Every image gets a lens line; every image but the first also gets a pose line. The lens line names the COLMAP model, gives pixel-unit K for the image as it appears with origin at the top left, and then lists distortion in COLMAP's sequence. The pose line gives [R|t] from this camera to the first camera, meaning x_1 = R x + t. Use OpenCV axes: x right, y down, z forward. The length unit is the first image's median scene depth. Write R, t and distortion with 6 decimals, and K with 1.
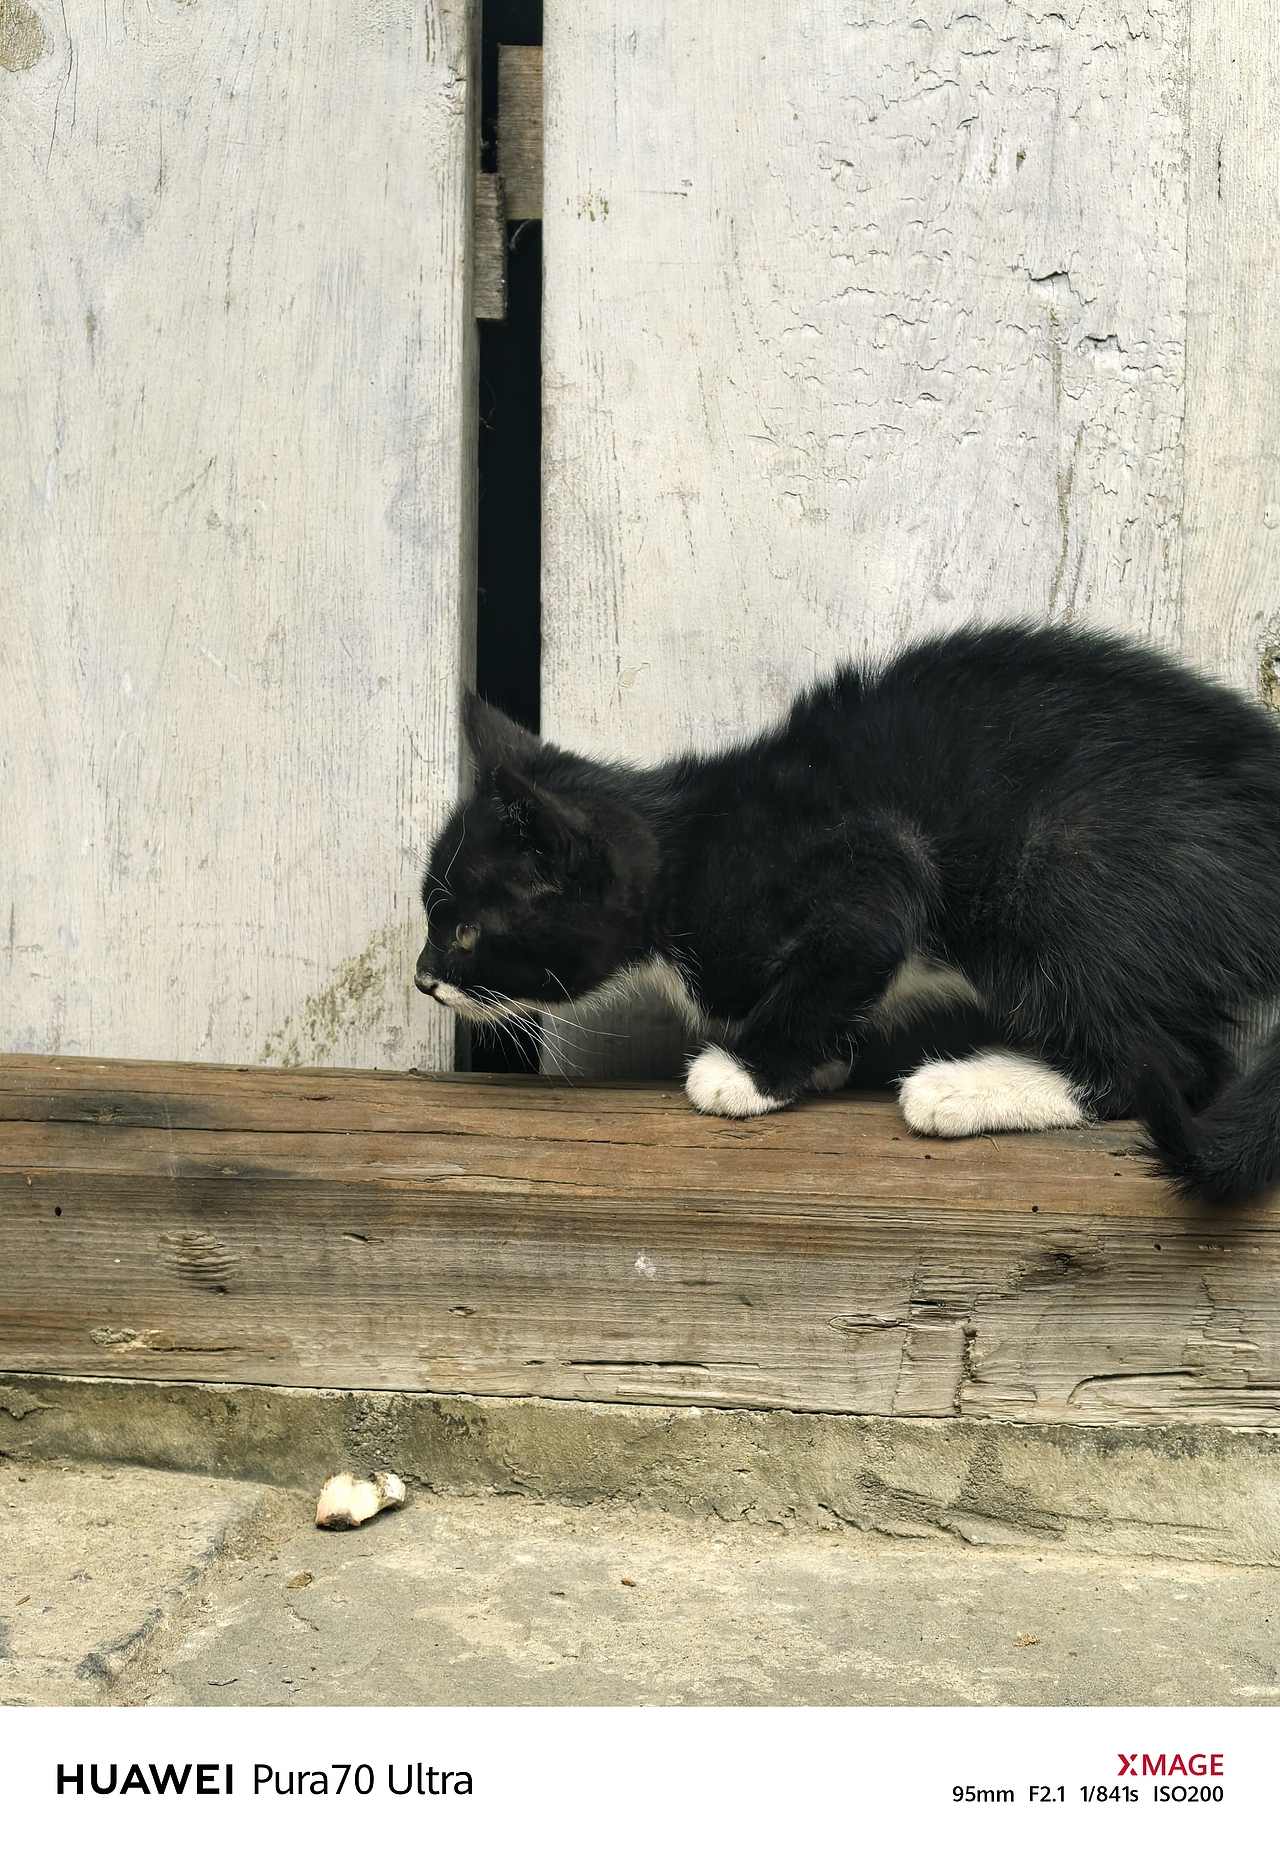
lens RADIAL K [[4414.1, 0, 740.0], [0, 4414.1, 897.9], [0, 0, 1]] dist [0.164928, -3.030981]
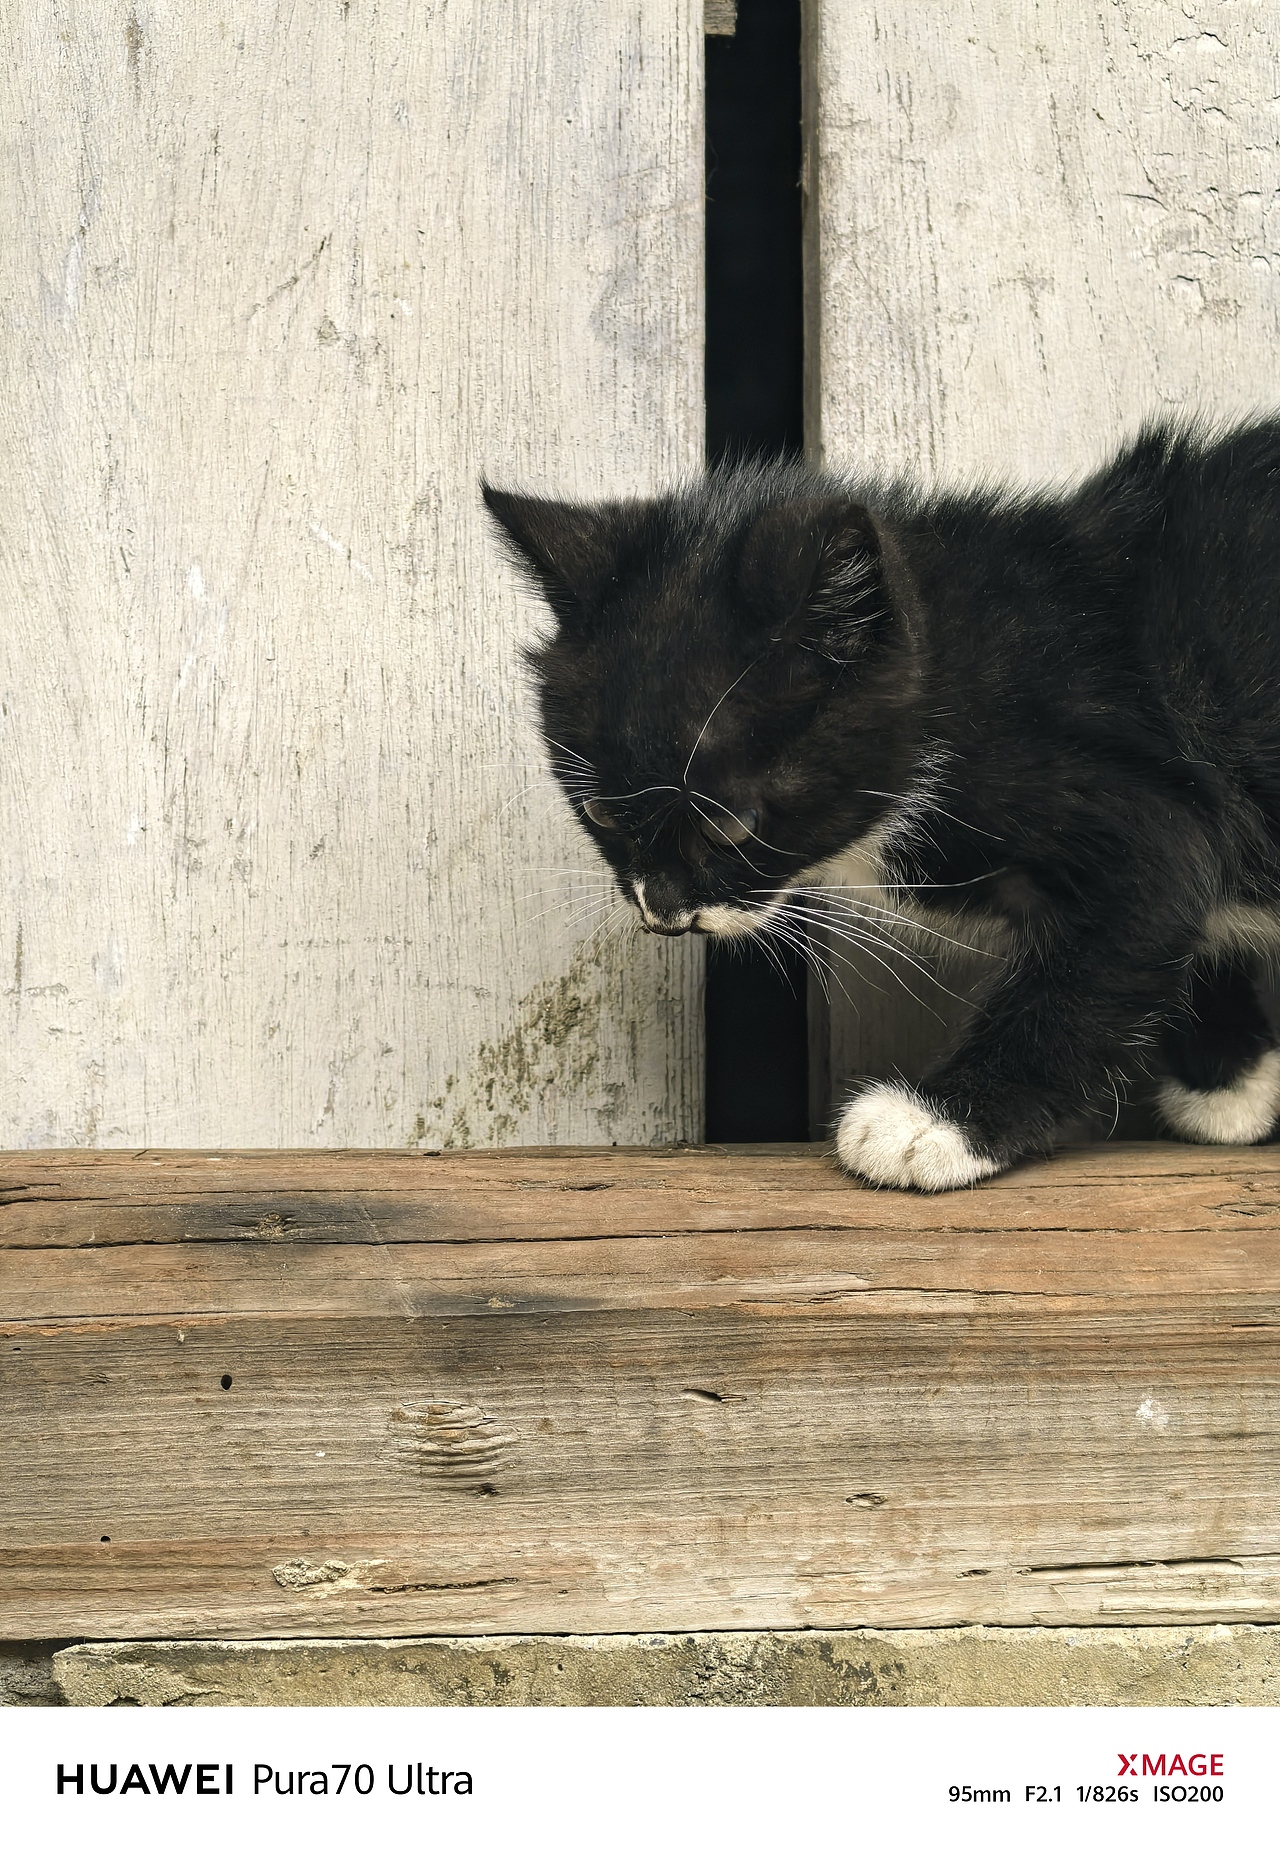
lens RADIAL K [[4414.1, 0, 740.0], [0, 4414.1, 897.9], [0, 0, 1]] dist [0.164928, -3.030981]
pose [[0.978791, -0.033749, 0.202062, -0.198949], [0.041284, 0.998596, -0.033191, 0.024652], [-0.200658, 0.040829, 0.978810, 0.346598]]
